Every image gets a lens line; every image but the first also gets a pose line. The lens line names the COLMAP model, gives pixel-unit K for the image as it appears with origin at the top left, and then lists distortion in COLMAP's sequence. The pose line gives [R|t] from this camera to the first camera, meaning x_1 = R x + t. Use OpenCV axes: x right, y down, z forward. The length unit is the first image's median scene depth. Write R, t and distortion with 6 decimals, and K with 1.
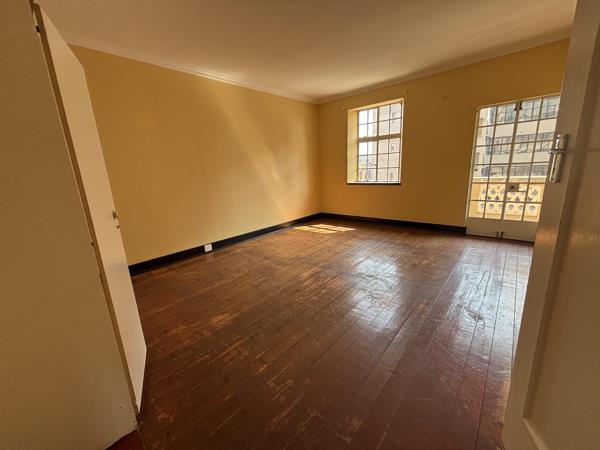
lens RADIAL K [[244.5, 0, 300.0], [0, 244.5, 225.0], [0, 0, 1]] dist [0.001259, 0.000099]
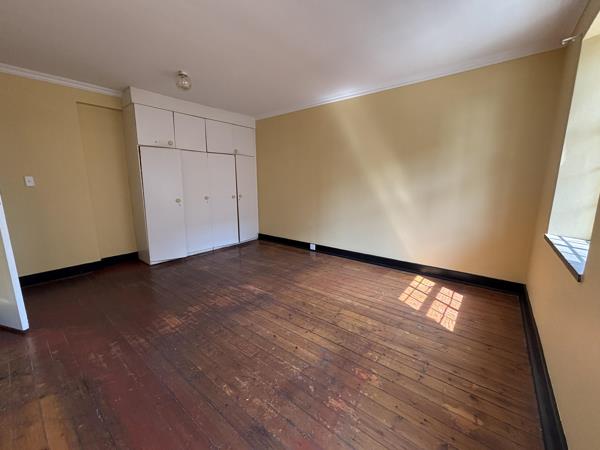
lens RADIAL K [[244.5, 0, 300.0], [0, 244.5, 225.0], [0, 0, 1]] dist [0.001259, 0.000099]
pose [[0.046371, 0.231910, -0.971631, 0.769345], [-0.224781, 0.950154, 0.216056, -0.255864], [0.973305, 0.208386, 0.096188, 0.804895]]
